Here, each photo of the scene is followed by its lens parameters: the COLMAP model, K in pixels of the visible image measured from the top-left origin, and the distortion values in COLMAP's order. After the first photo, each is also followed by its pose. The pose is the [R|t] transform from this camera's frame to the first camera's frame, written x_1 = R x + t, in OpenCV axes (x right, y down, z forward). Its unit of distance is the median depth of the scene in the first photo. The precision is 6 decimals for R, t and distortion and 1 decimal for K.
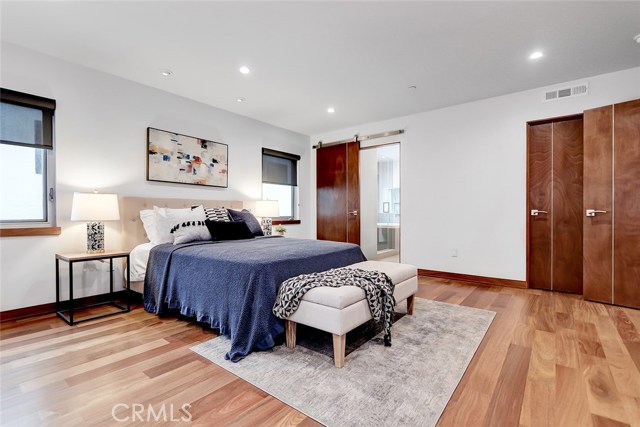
lens RADIAL K [[305.2, 0, 320.0], [0, 305.2, 213.5], [0, 0, 1]] dist [-0.000294, -0.000164]
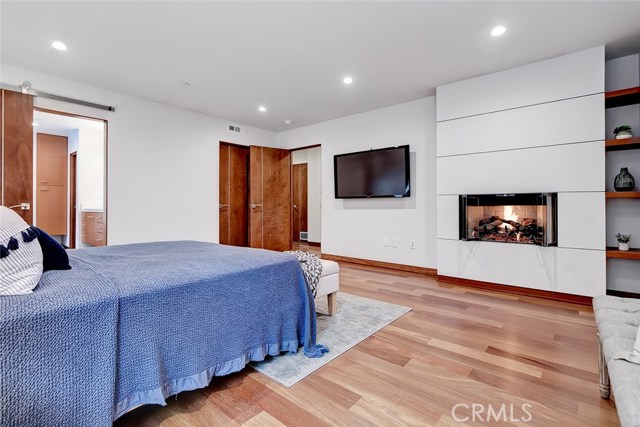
lens RADIAL K [[288.4, 0, 320.8], [0, 288.4, 205.7], [0, 0, 1]] dist [-0.001035, -0.000072]
pose [[0.030722, 0.003575, 0.999522, -0.635261], [0.005221, 0.999979, -0.003737, 0.003209], [-0.999514, 0.005334, 0.030703, 0.506998]]
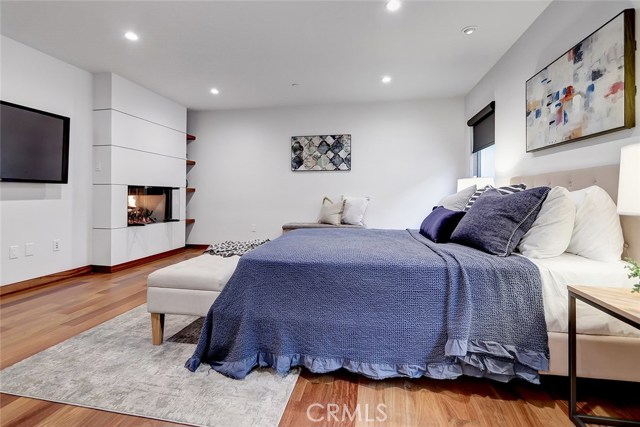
lens RADIAL K [[315.8, 0, 319.1], [0, 315.8, 195.0], [0, 0, 1]] dist [-0.002687, -0.000754]
pose [[-0.886498, -0.004718, -0.462708, 0.230300], [-0.005829, 0.999983, 0.000971, -0.003124], [0.462695, 0.003558, -0.886510, 1.387427]]
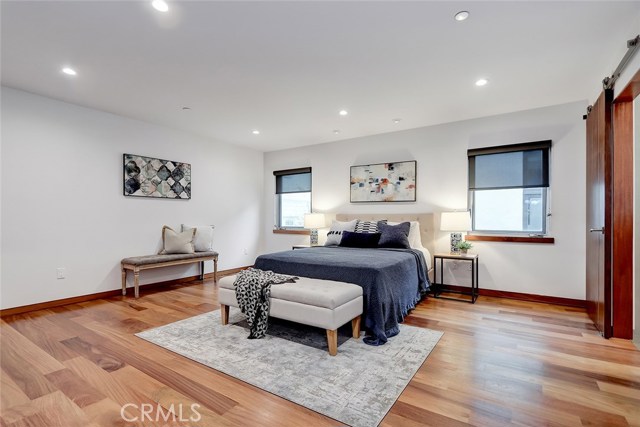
lens RADIAL K [[301.9, 0, 312.3], [0, 301.9, 220.7], [0, 0, 1]] dist [-0.000187, -0.000037]
pose [[0.071933, 0.005849, -0.997392, 0.847384], [-0.005565, 0.999970, 0.005463, -0.025741], [0.997394, 0.005157, 0.071963, 0.680818]]
